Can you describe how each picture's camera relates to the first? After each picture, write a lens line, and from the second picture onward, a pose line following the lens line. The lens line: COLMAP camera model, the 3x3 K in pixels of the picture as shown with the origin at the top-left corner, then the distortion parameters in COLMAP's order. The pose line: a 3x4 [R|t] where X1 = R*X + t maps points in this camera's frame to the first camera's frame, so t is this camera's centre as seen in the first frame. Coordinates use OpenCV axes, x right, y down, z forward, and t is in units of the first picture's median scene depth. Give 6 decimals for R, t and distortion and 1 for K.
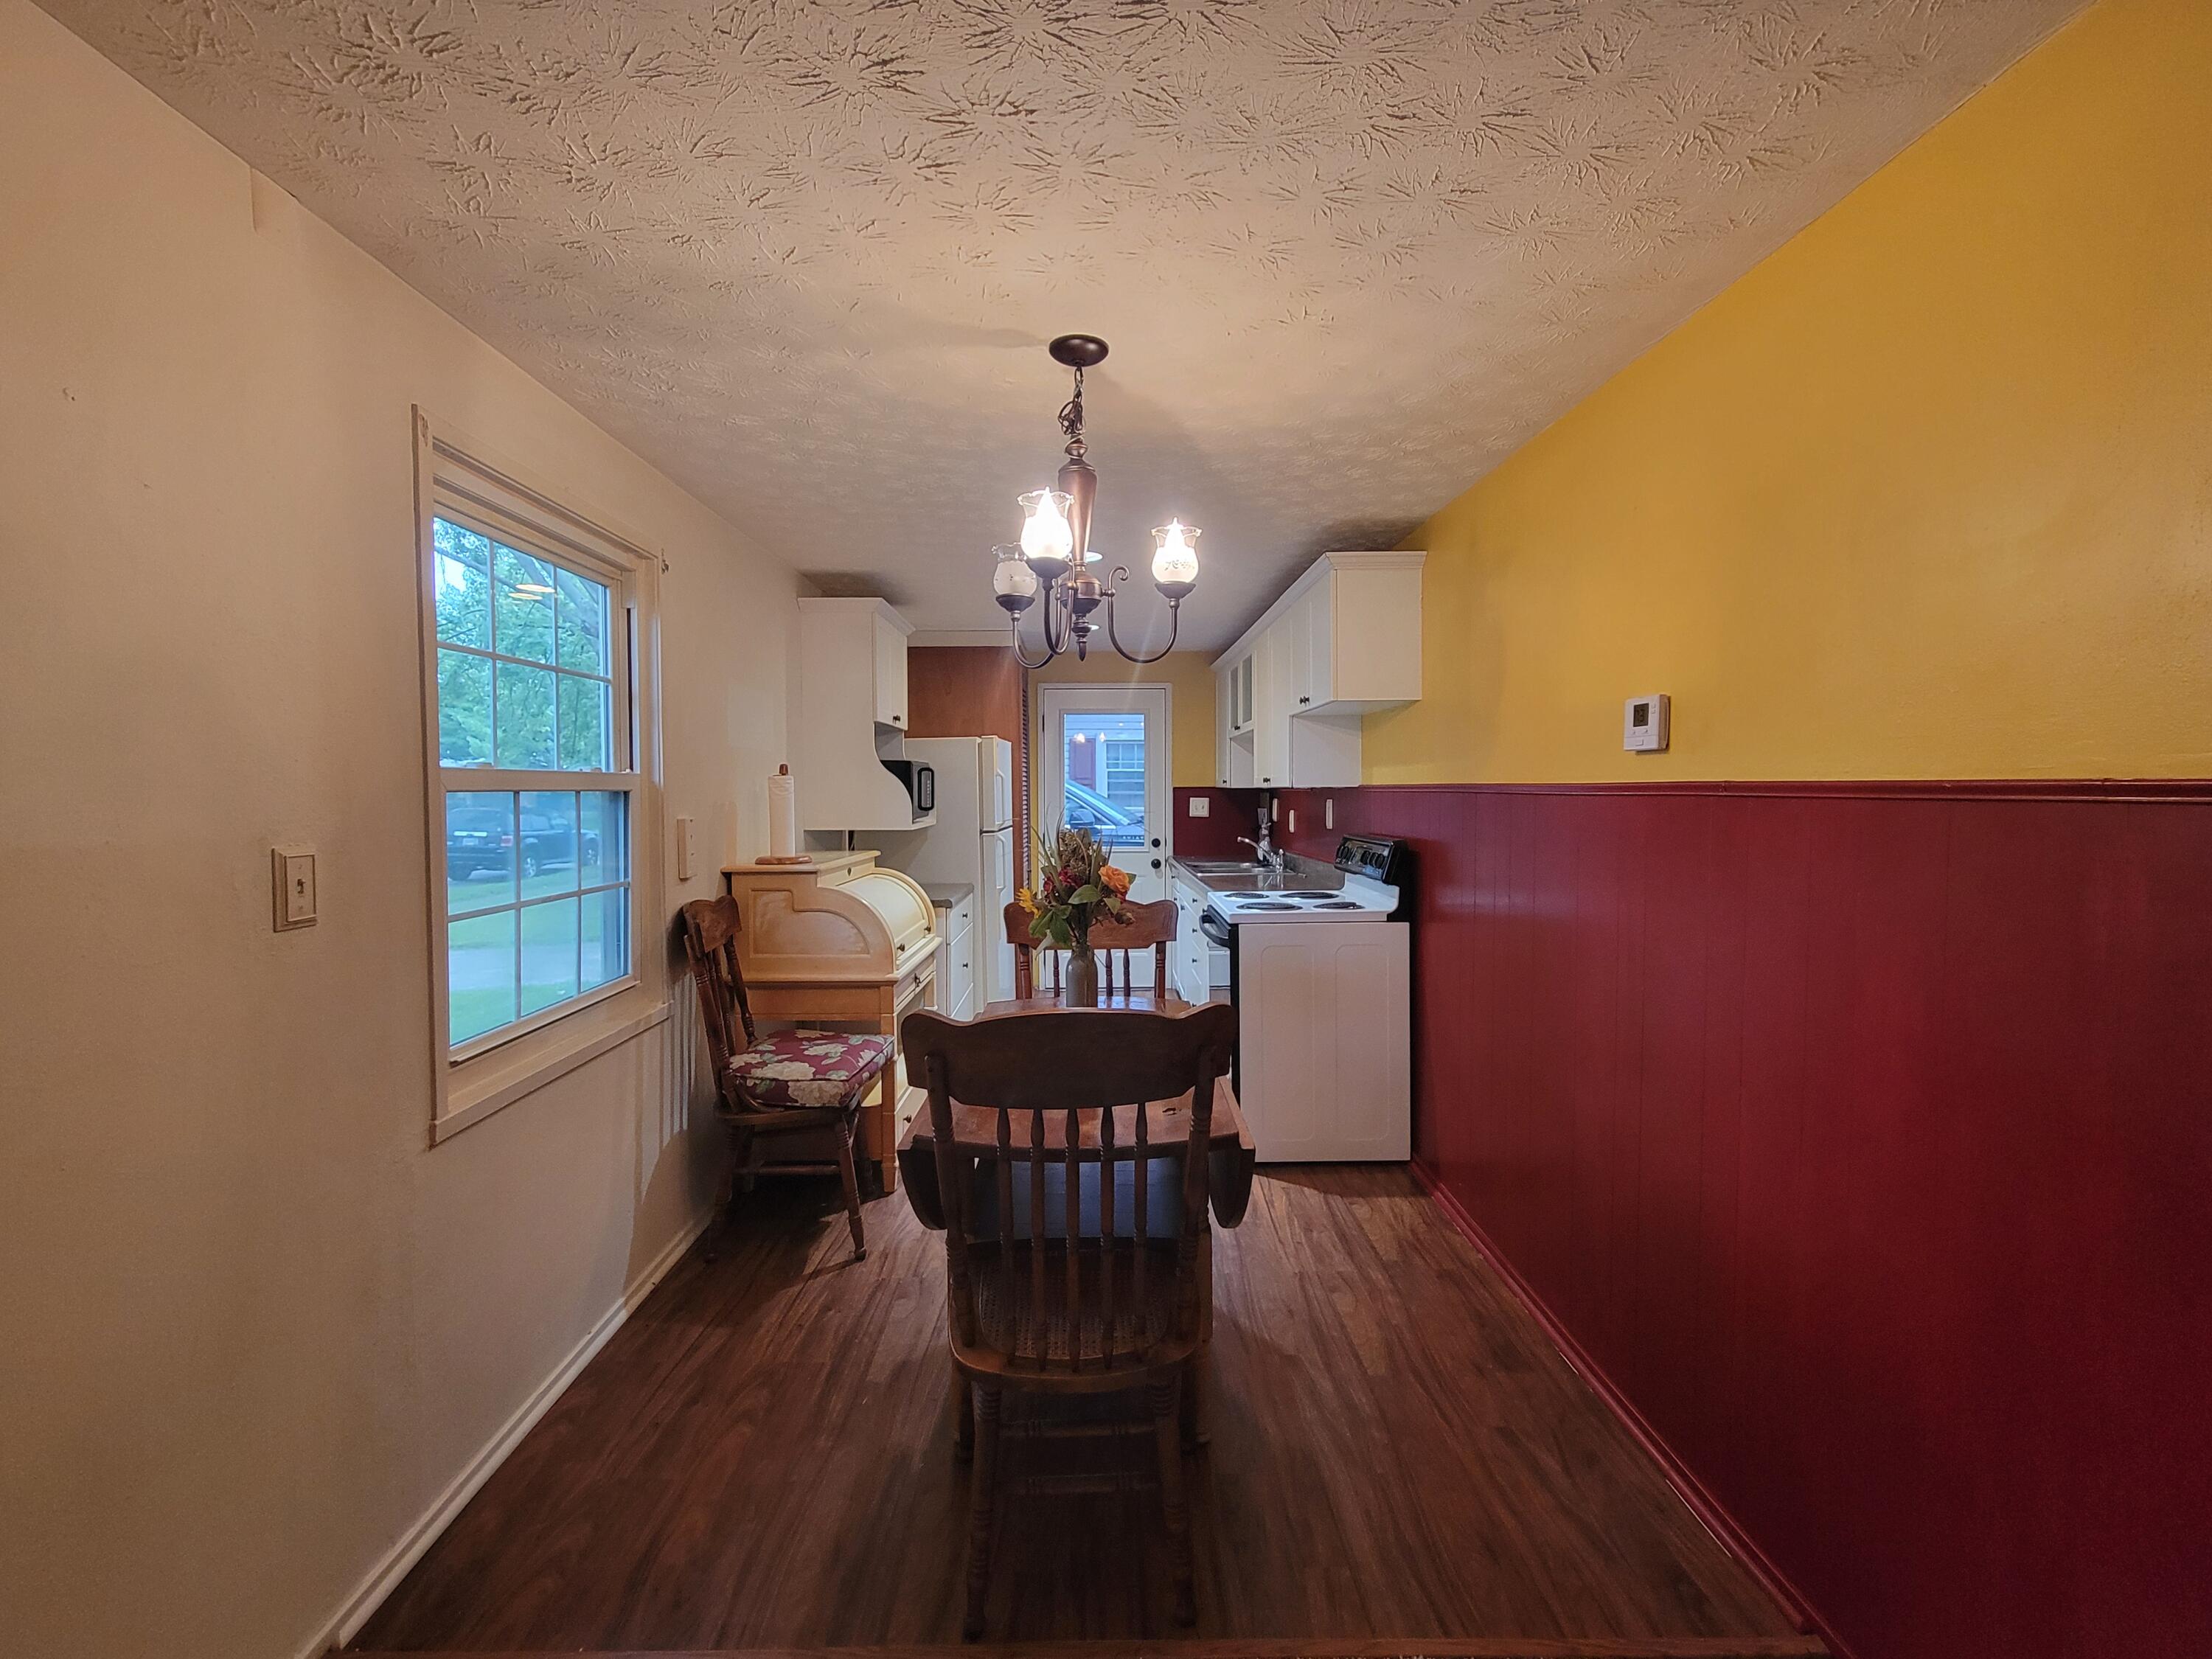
lens RADIAL K [[906.1, 0, 1097.2], [0, 906.1, 823.2], [0, 0, 1]] dist [0.001400, 0.000183]
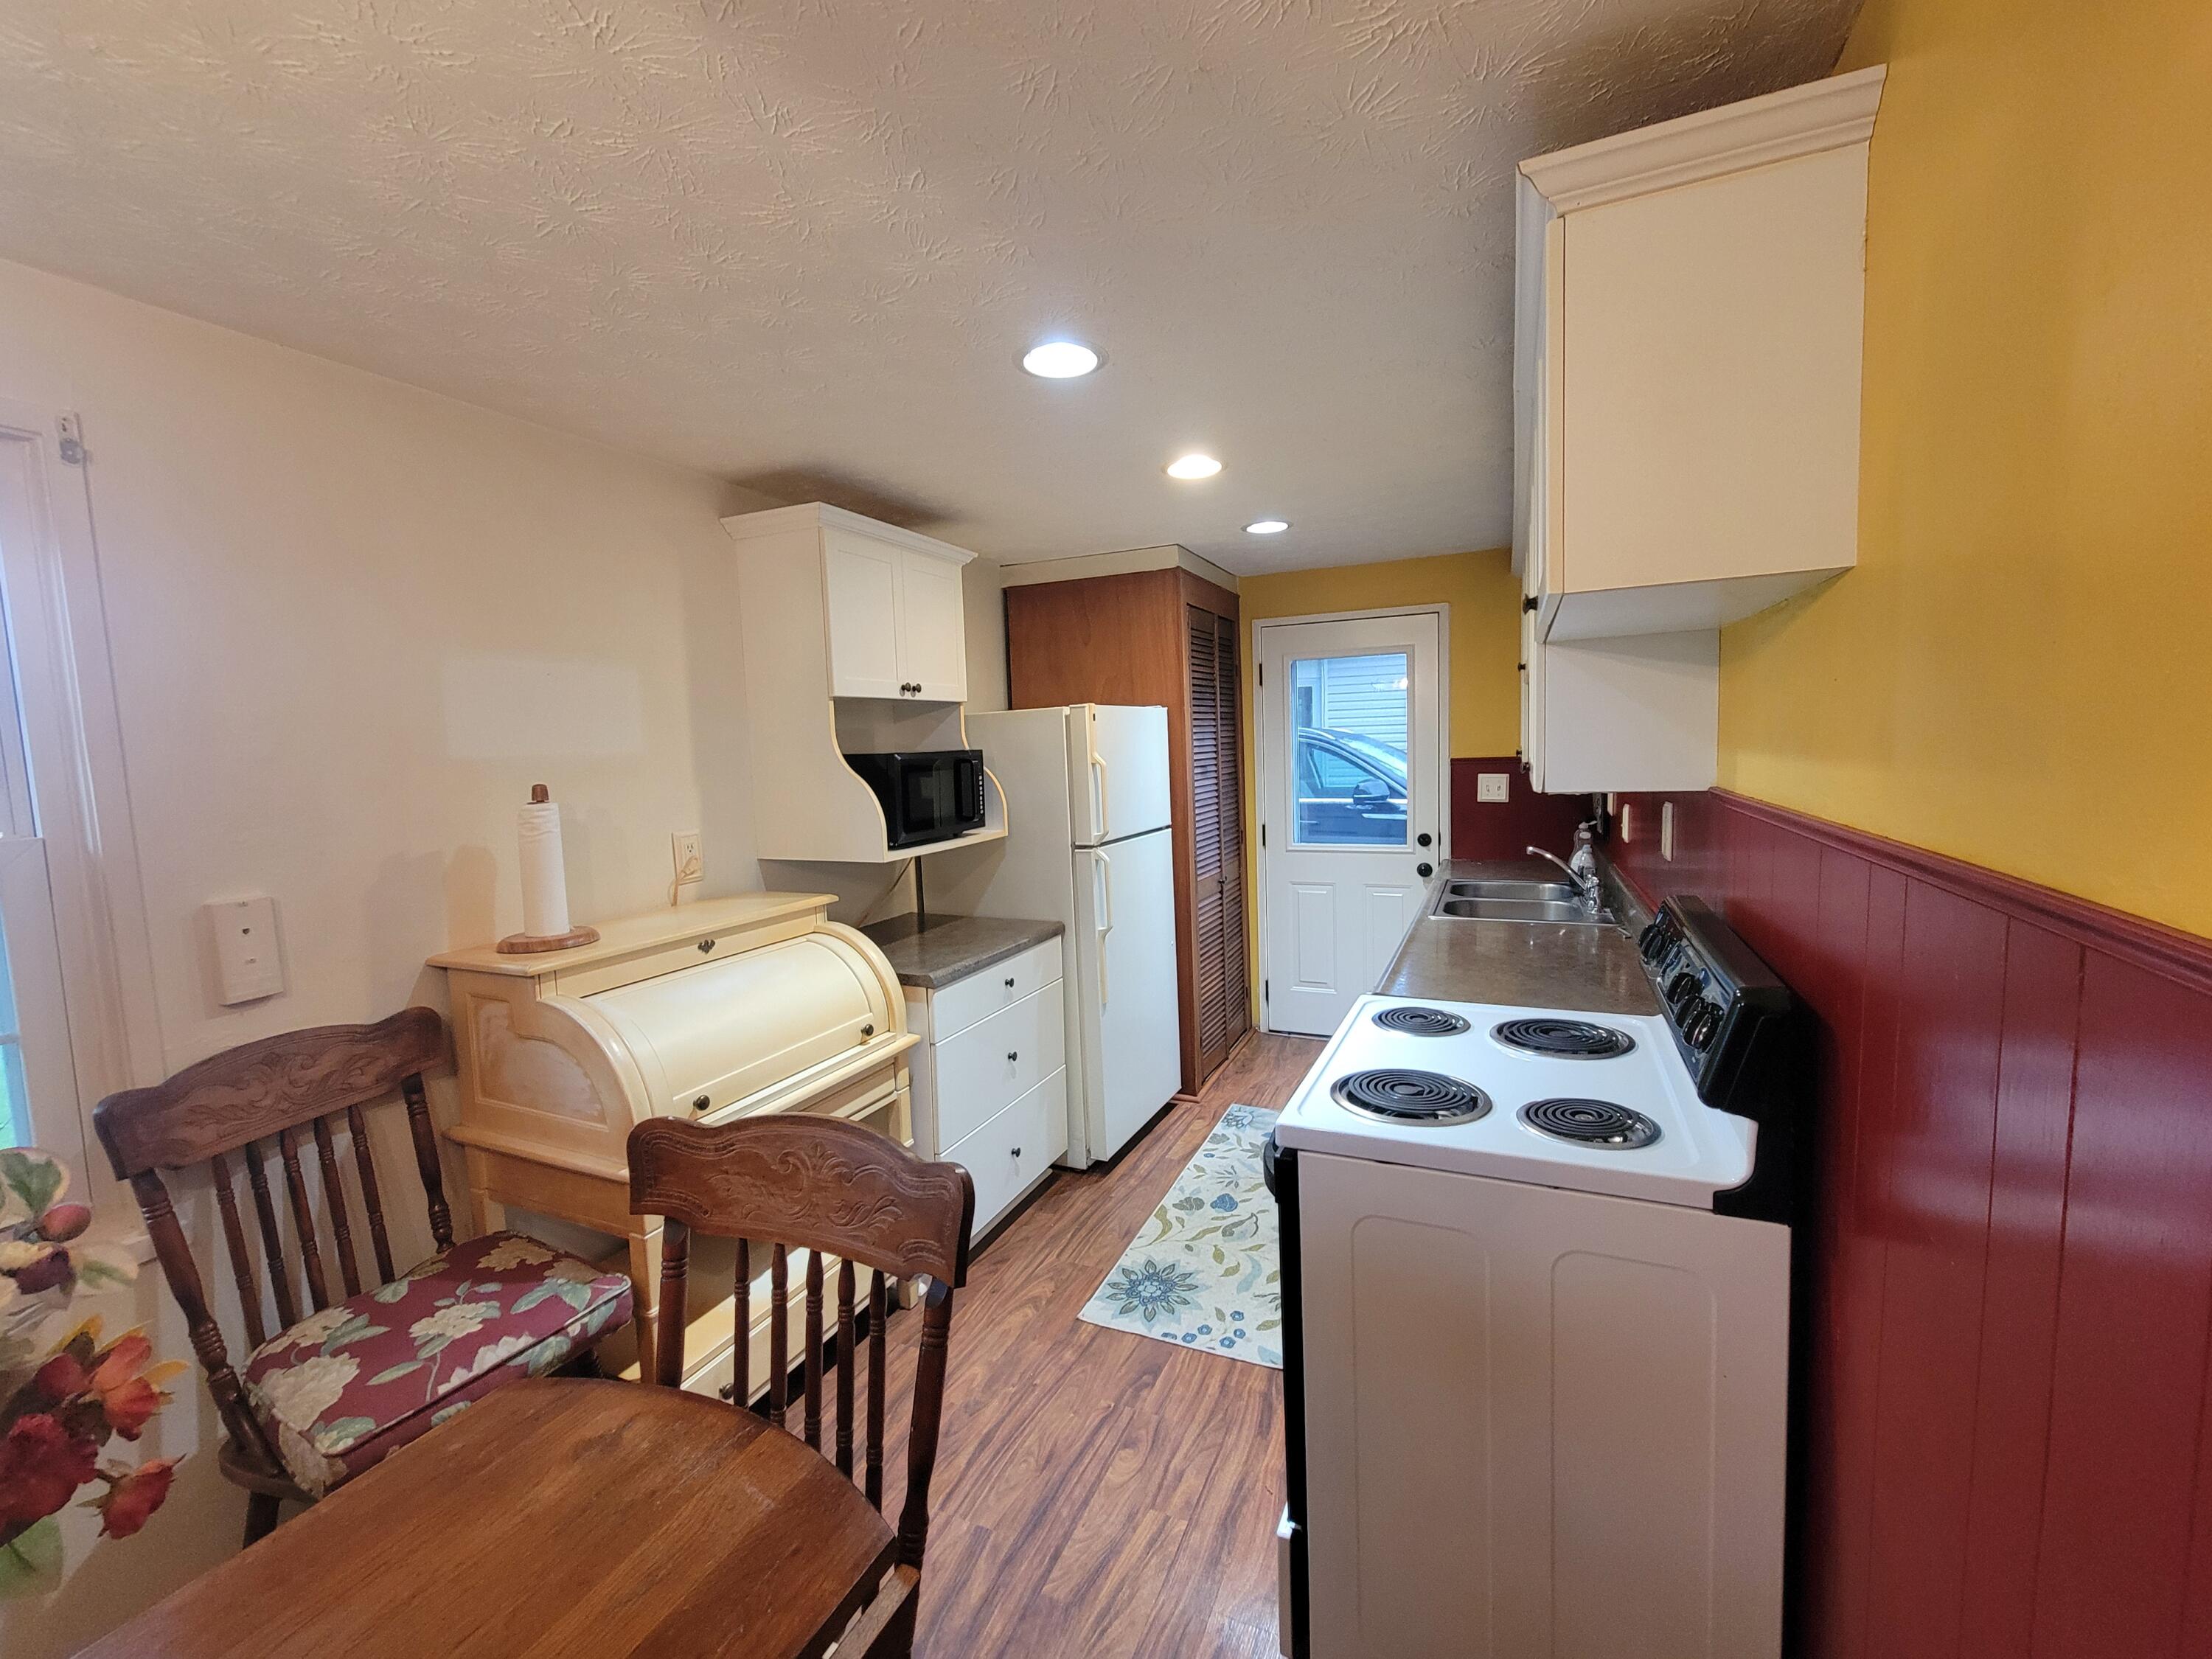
lens RADIAL K [[879.8, 0, 1115.6], [0, 879.8, 827.1], [0, 0, 1]] dist [0.000414, -0.009437]
pose [[0.917089, 0.011457, -0.398517, 0.177210], [0.013775, 0.998080, 0.060393, -0.048570], [0.398444, -0.060875, 0.915170, 0.444767]]
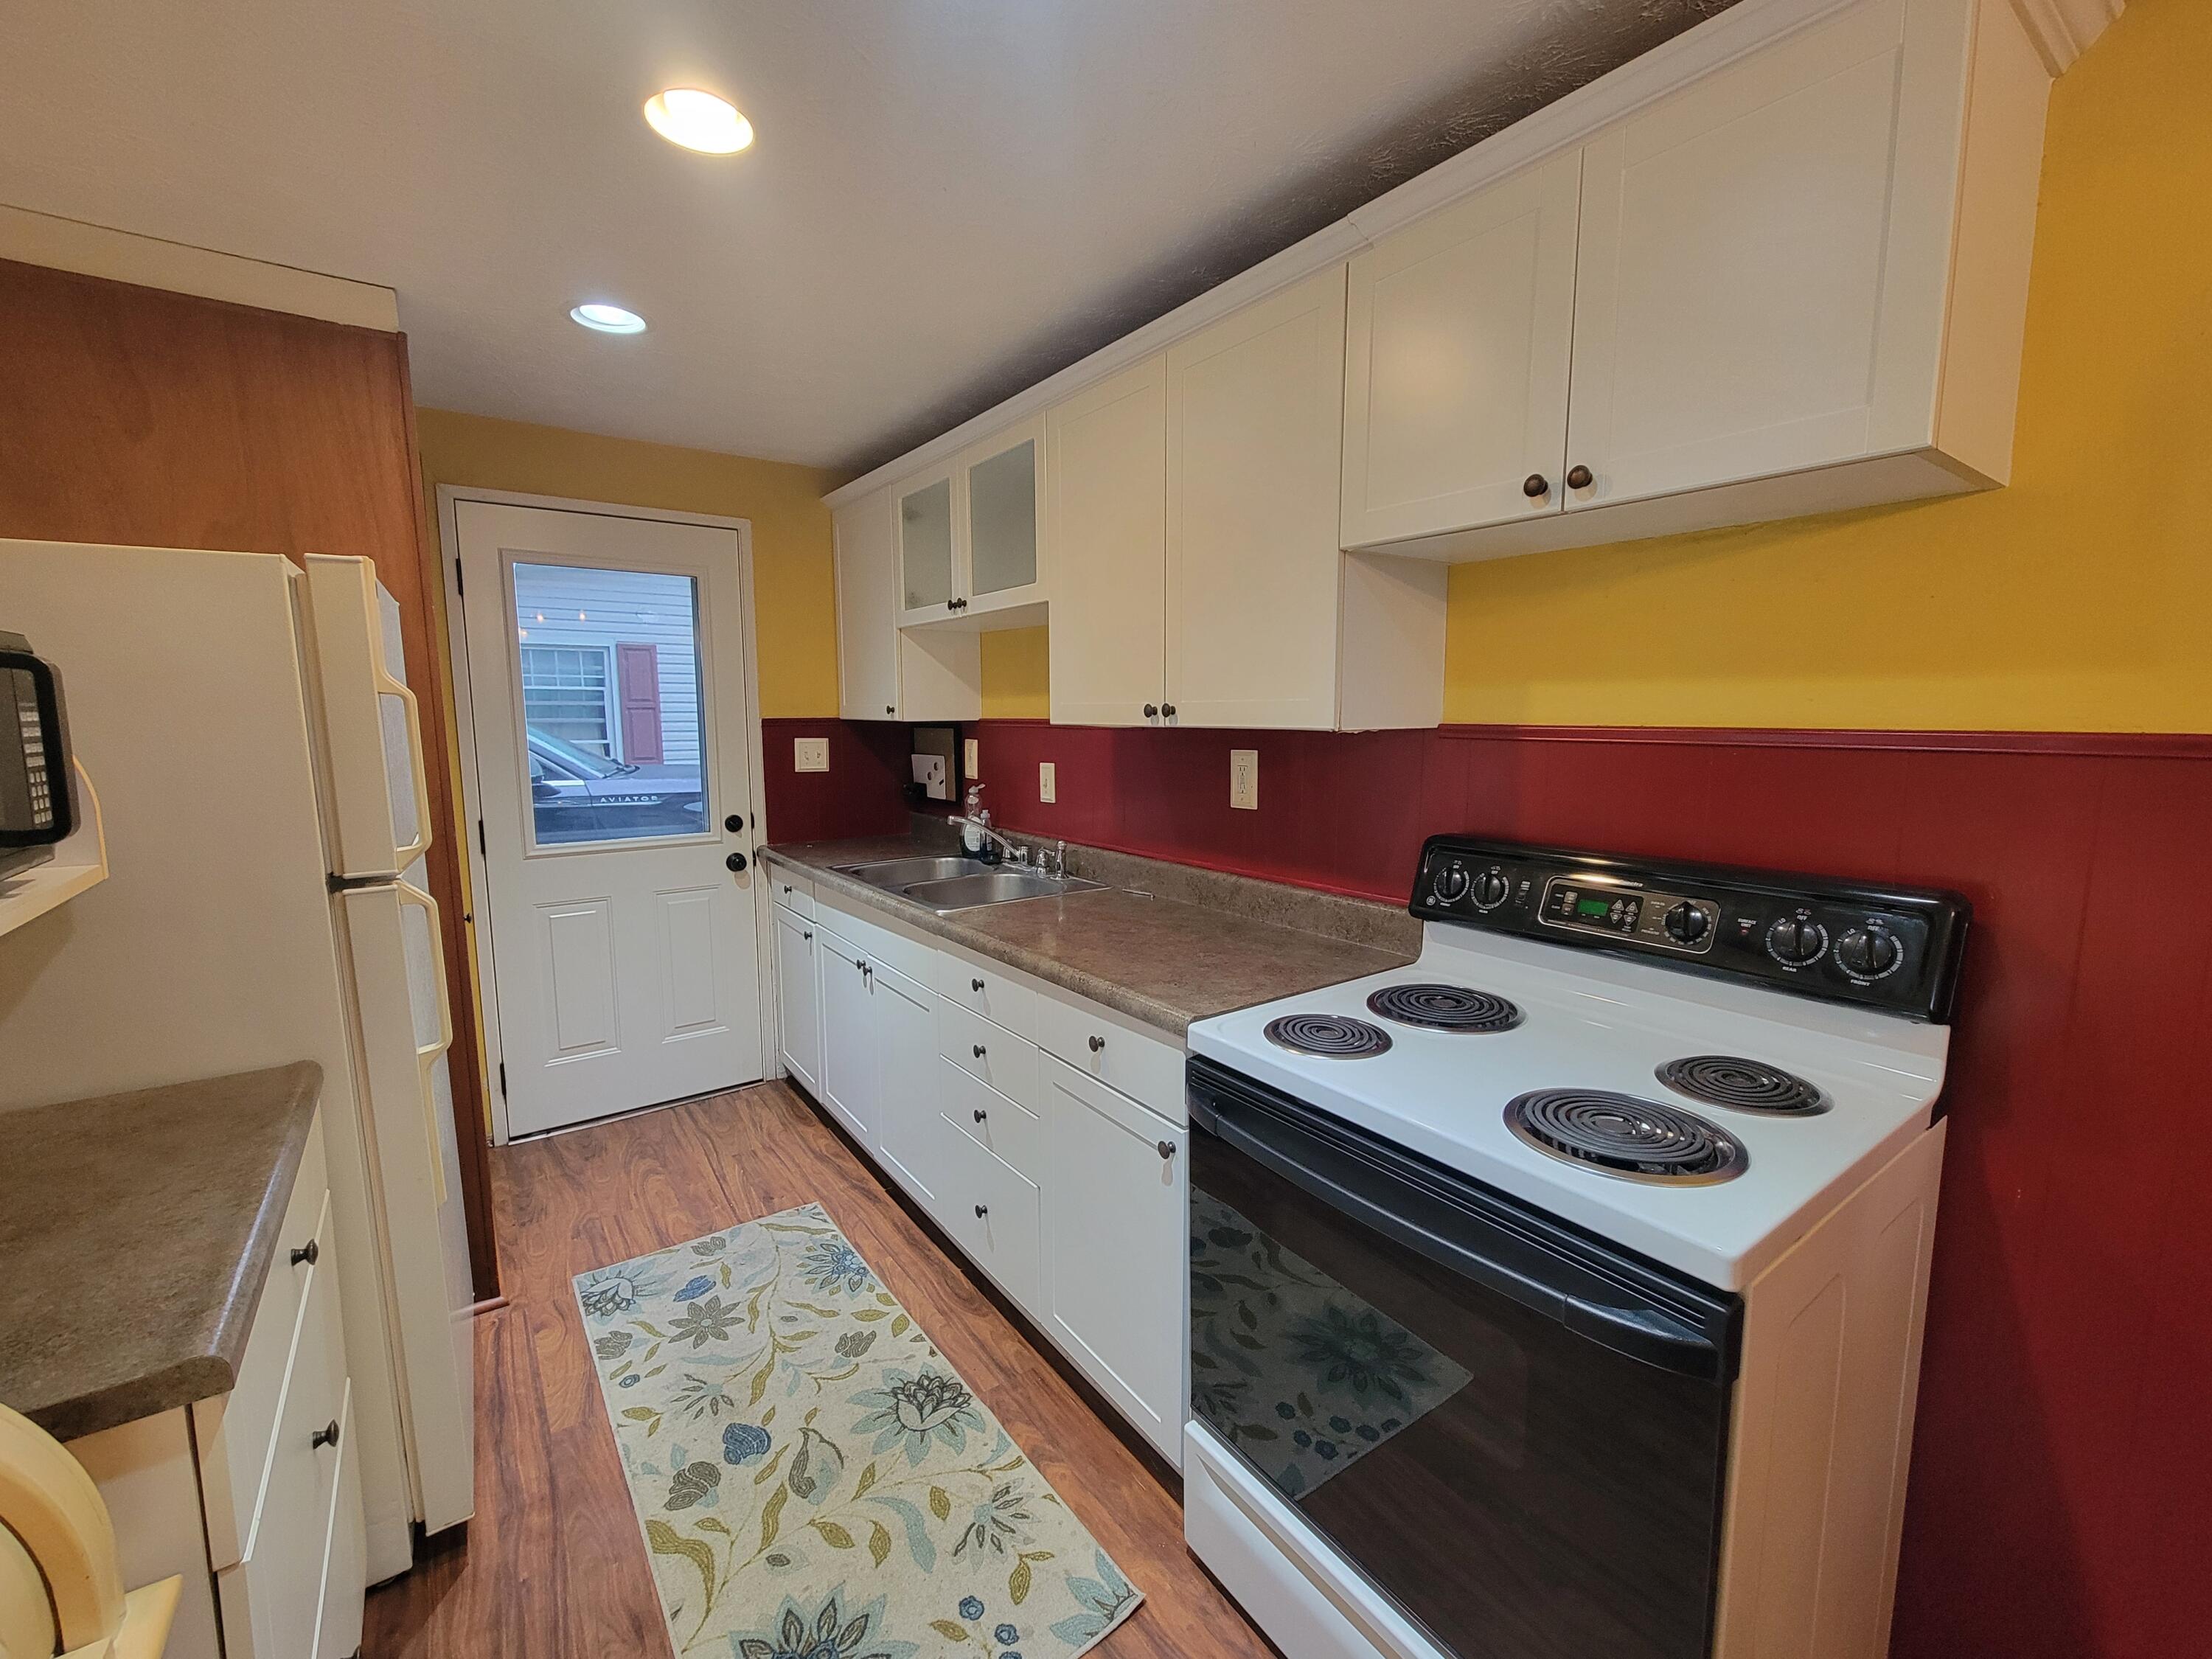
lens RADIAL K [[906.1, 0, 1097.2], [0, 906.1, 823.2], [0, 0, 1]] dist [0.001400, 0.000183]
pose [[0.819928, -0.069072, 0.568285, -0.097805], [0.021044, 0.995660, 0.090653, -0.034625], [-0.572080, -0.062370, 0.817823, 0.666356]]
